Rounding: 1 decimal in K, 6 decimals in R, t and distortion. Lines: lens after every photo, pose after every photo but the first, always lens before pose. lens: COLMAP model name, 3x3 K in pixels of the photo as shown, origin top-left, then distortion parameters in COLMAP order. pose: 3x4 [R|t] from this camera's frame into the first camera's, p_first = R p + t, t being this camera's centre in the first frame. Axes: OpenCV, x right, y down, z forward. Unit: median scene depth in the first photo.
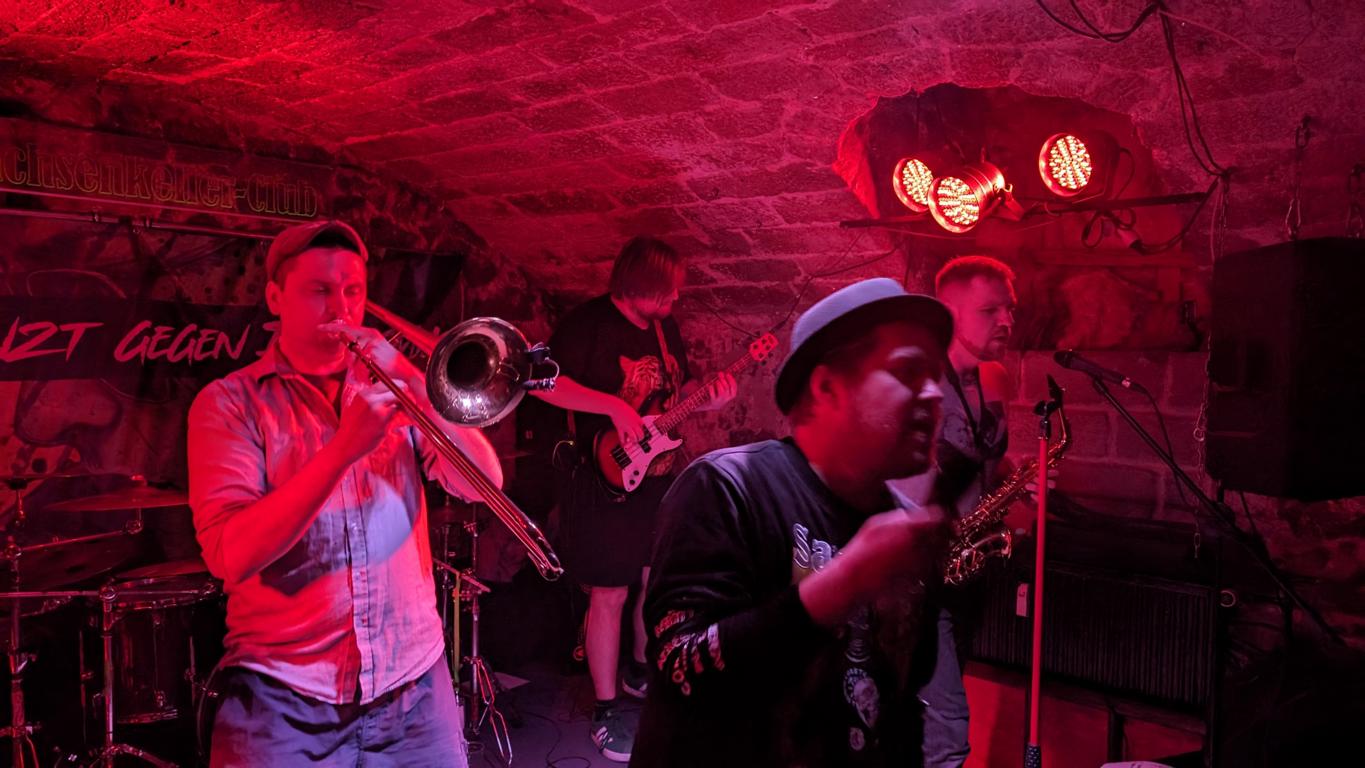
lens RADIAL K [[992.9, 0, 678.0], [0, 992.9, 393.0], [0, 0, 1]] dist [0.012832, -0.009577]
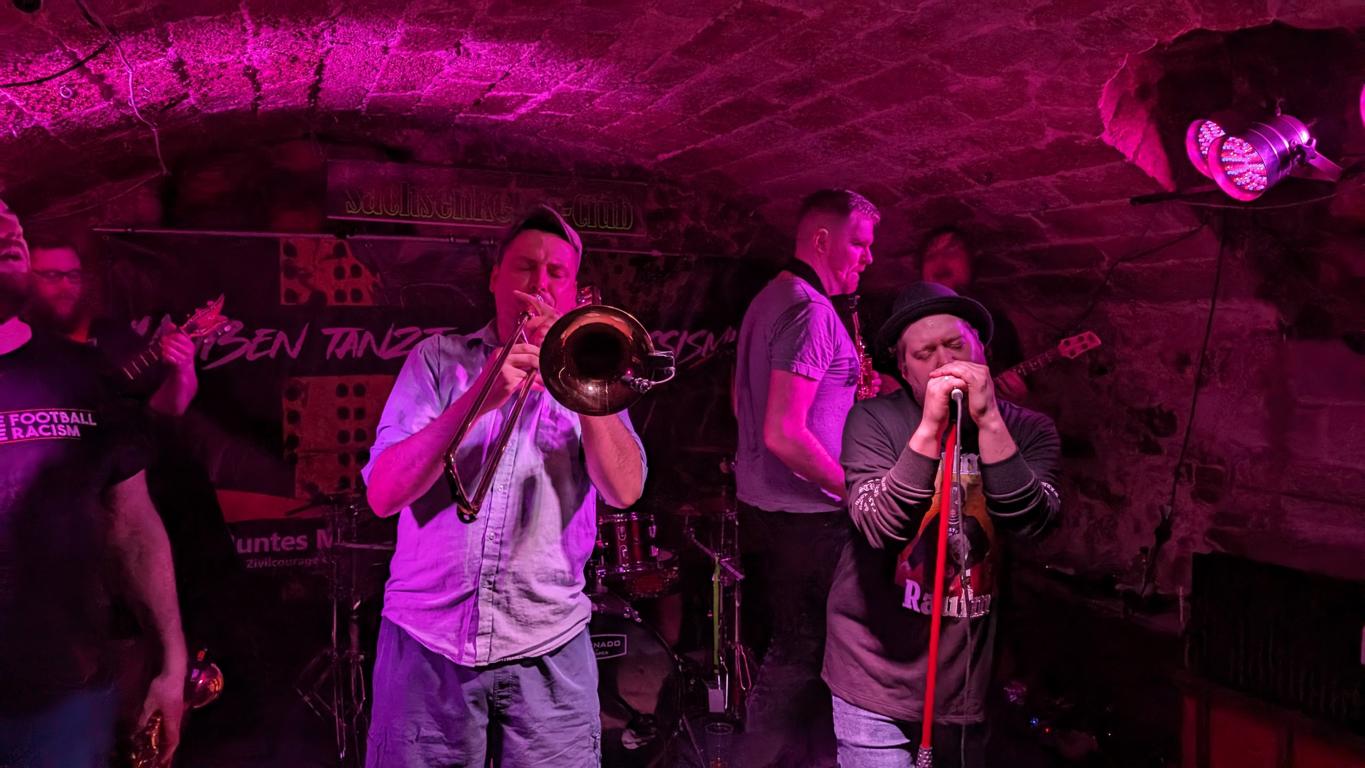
lens RADIAL K [[994.9, 0, 686.9], [0, 994.9, 375.4], [0, 0, 1]] dist [0.030056, -0.026272]
pose [[0.915487, 0.001160, -0.402346, 0.154039], [-0.010586, 0.999719, -0.021204, 0.009824], [0.402209, 0.023671, 0.915242, 0.020195]]
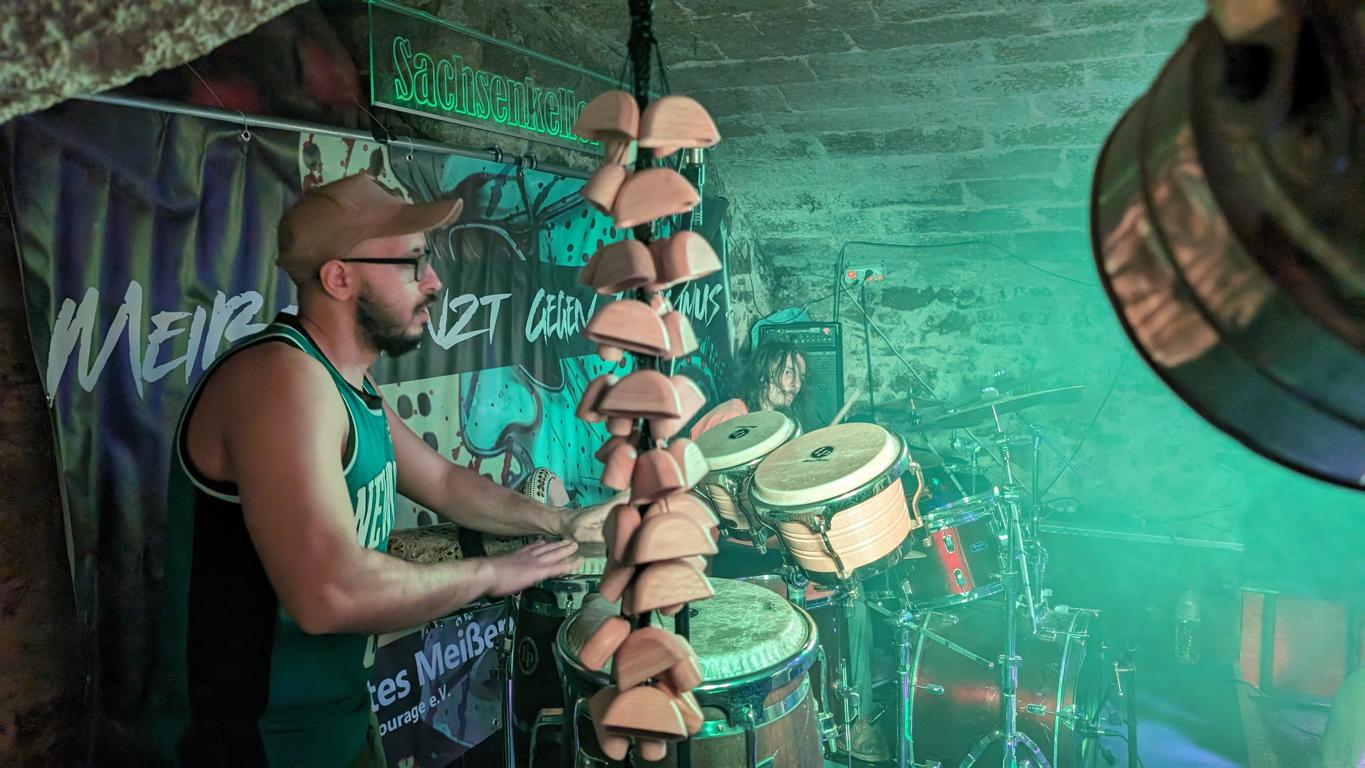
lens RADIAL K [[979.9, 0, 676.8], [0, 979.9, 372.9], [0, 0, 1]] dist [0.086482, -0.198906]
pose [[0.955315, -0.055783, 0.290277, -0.669528], [0.044550, 0.997986, 0.045168, -0.036419], [-0.292212, -0.030218, 0.955876, 0.224817]]
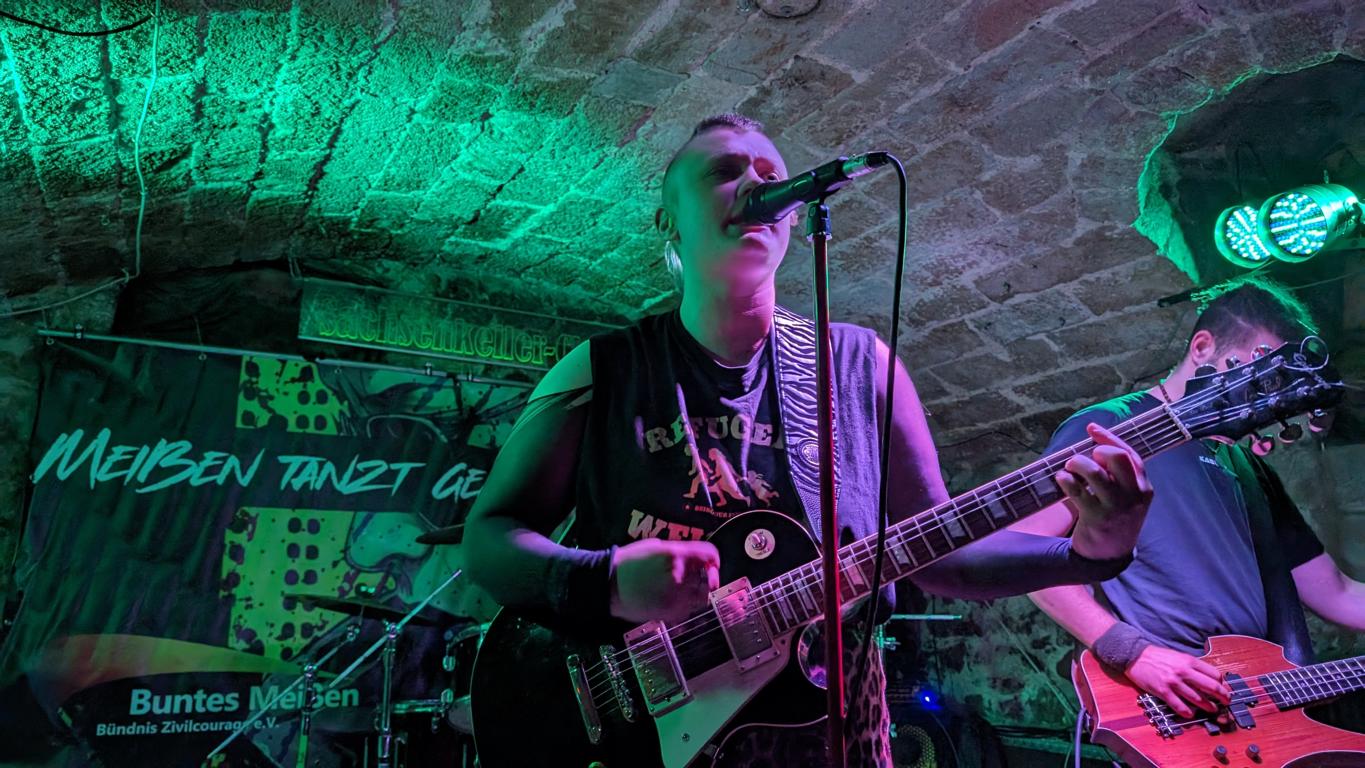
lens RADIAL K [[1000.7, 0, 672.1], [0, 1000.7, 387.2], [0, 0, 1]] dist [0.011259, -0.004369]
pose [[0.946775, -0.079975, -0.311804, 0.025441], [-0.011082, 0.959973, -0.279873, 0.150680], [0.321706, 0.268432, 0.907992, 0.069675]]
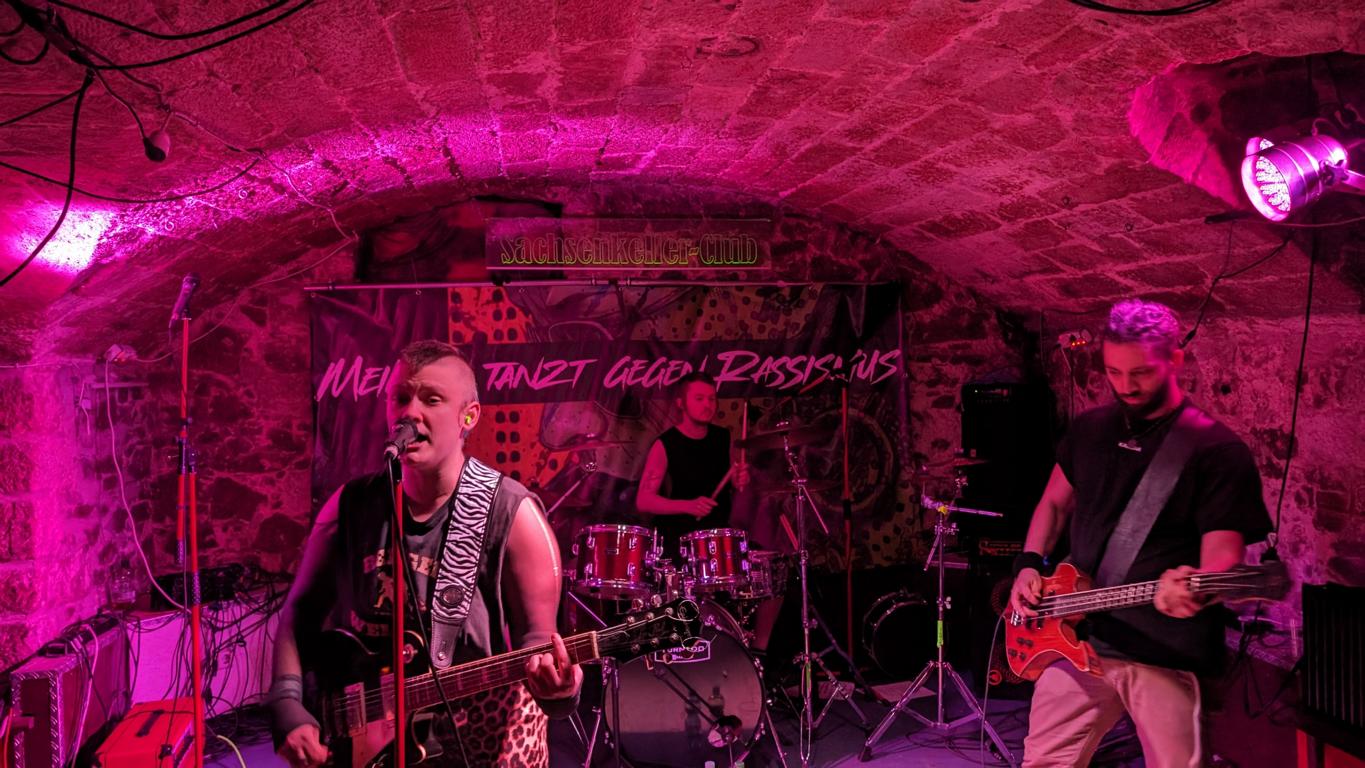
lens RADIAL K [[993.3, 0, 679.0], [0, 993.3, 367.7], [0, 0, 1]] dist [0.039494, -0.042546]
pose [[0.783572, -0.026777, -0.620724, 0.330993], [0.000860, 0.999117, -0.042015, -0.002813], [0.621301, 0.032388, 0.782902, 0.024949]]
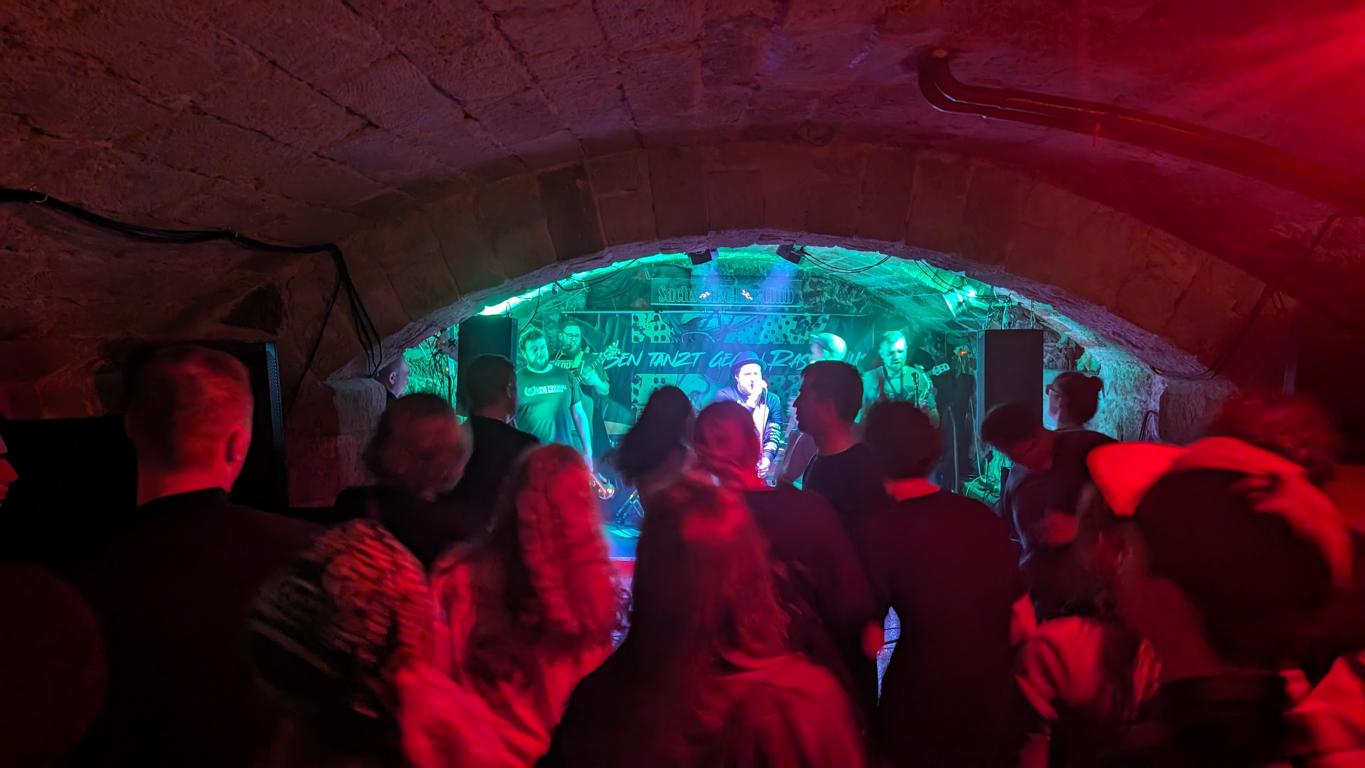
lens RADIAL K [[992.9, 0, 678.0], [0, 992.9, 393.0], [0, 0, 1]] dist [0.012832, -0.009577]
pose [[0.659322, 0.030967, -0.751222, 1.281345], [-0.037305, 0.999268, 0.008451, 0.015561], [0.750934, 0.022453, 0.659995, -0.730379]]
